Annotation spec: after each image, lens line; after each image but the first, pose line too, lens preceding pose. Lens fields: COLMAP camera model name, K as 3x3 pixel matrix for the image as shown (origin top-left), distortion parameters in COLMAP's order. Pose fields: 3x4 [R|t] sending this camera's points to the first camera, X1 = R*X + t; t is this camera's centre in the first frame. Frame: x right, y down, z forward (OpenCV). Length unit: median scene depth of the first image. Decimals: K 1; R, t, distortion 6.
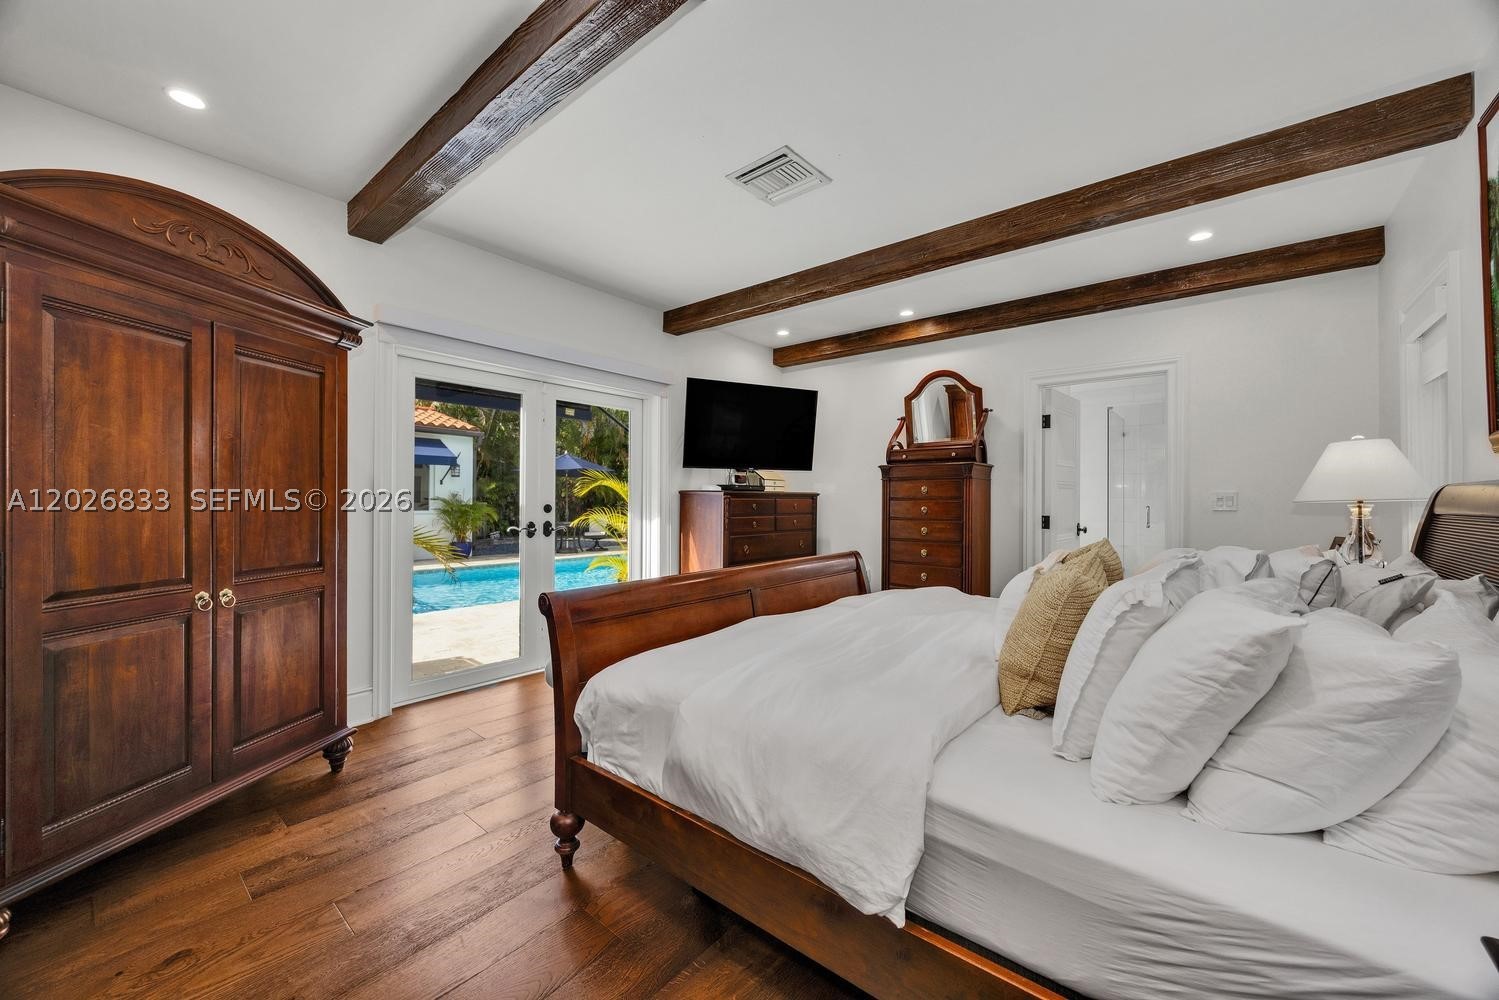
lens RADIAL K [[566.8, 0, 749.9], [0, 566.8, 498.0], [0, 0, 1]] dist [-0.001435, -0.000060]
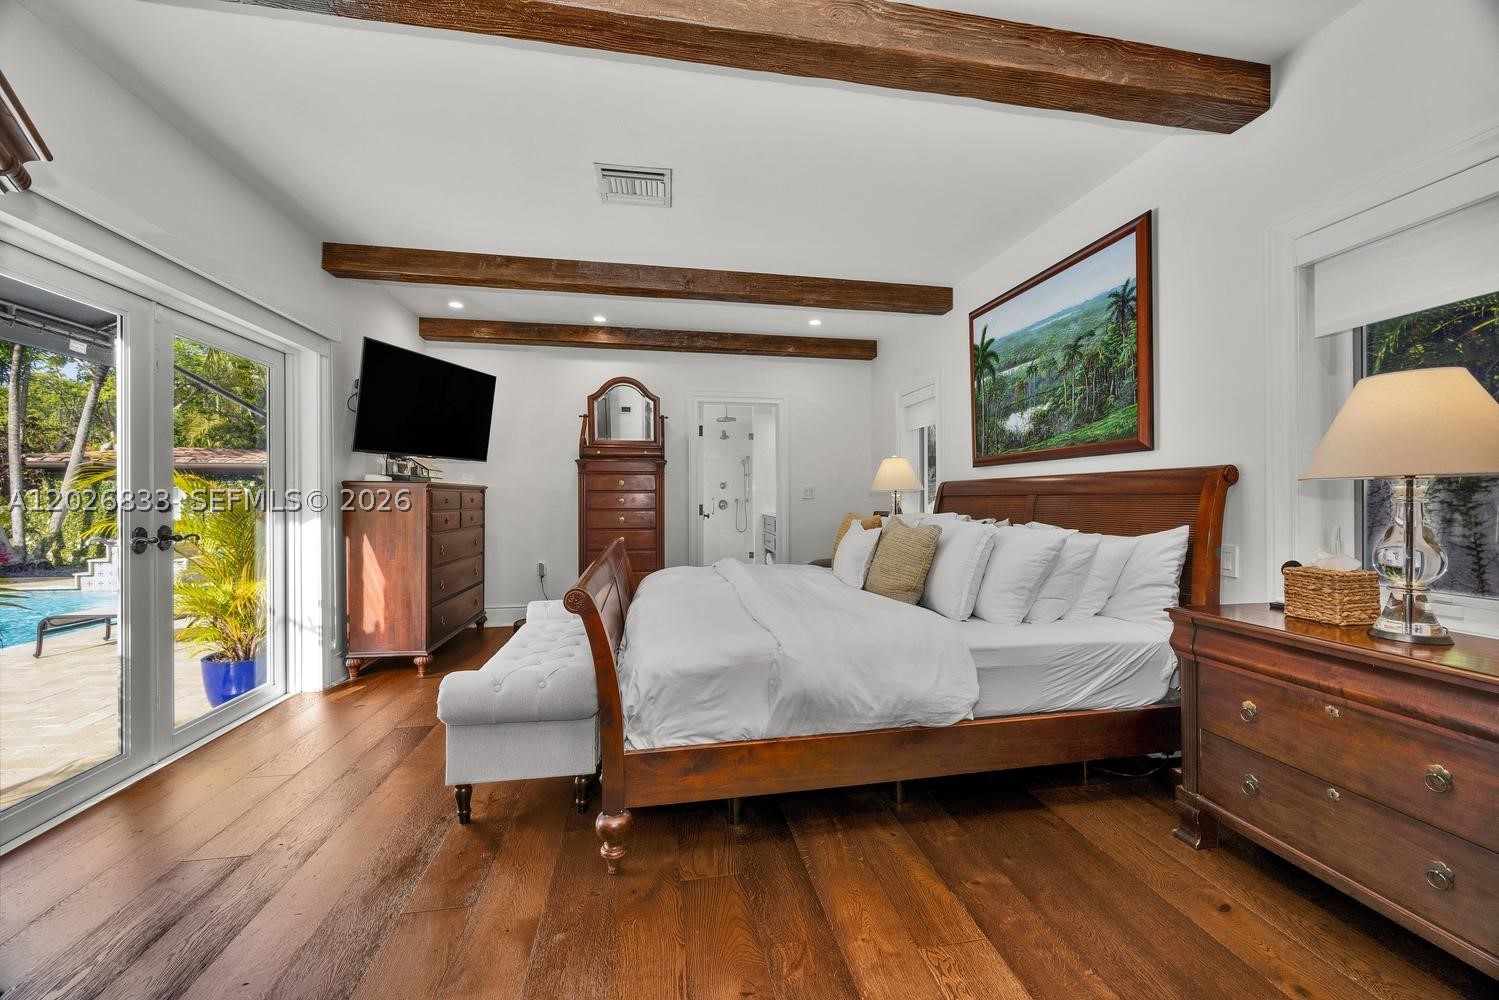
lens RADIAL K [[566.8, 0, 749.9], [0, 566.8, 498.0], [0, 0, 1]] dist [-0.001435, -0.000060]
pose [[0.644548, -0.008883, 0.764513, -0.373972], [0.005529, 0.999961, 0.006957, 0.008232], [-0.764544, -0.000257, 0.644571, 0.090081]]
